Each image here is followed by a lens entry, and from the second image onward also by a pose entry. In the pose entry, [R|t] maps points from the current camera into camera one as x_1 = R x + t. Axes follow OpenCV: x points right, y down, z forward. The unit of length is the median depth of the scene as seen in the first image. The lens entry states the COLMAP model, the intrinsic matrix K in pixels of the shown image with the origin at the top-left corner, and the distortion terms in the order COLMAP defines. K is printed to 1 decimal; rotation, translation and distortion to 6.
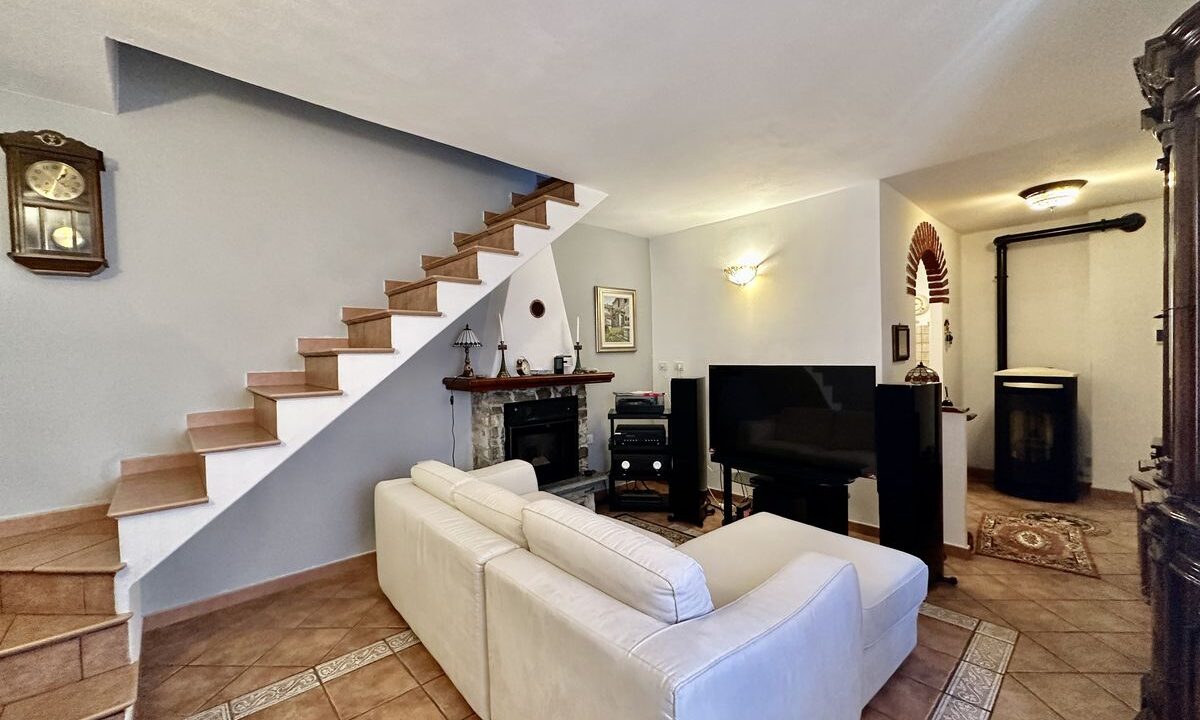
lens RADIAL K [[479.7, 0, 600.0], [0, 479.7, 360.0], [0, 0, 1]] dist [0.000281, 0.000014]
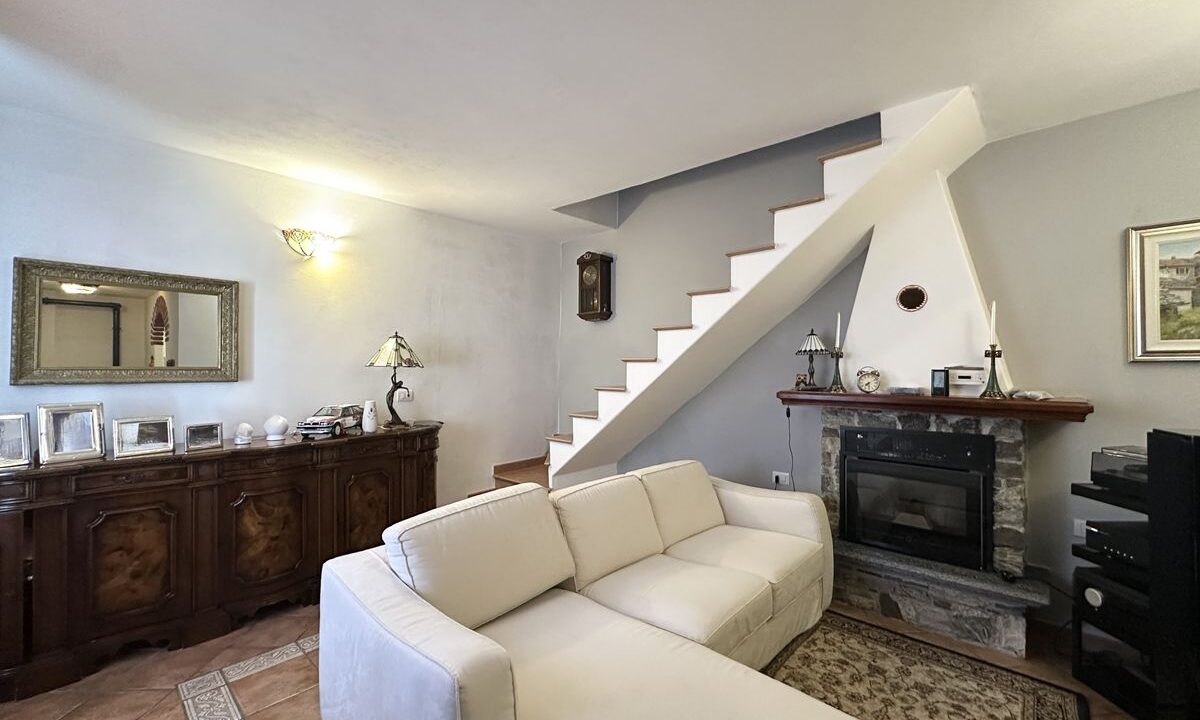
lens RADIAL K [[479.7, 0, 600.0], [0, 479.7, 360.0], [0, 0, 1]] dist [0.000281, 0.000014]
pose [[0.091276, 0.004995, -0.995813, 0.511725], [-0.016114, 0.999864, 0.003539, -0.013280], [0.995695, 0.015723, 0.091344, 0.488265]]
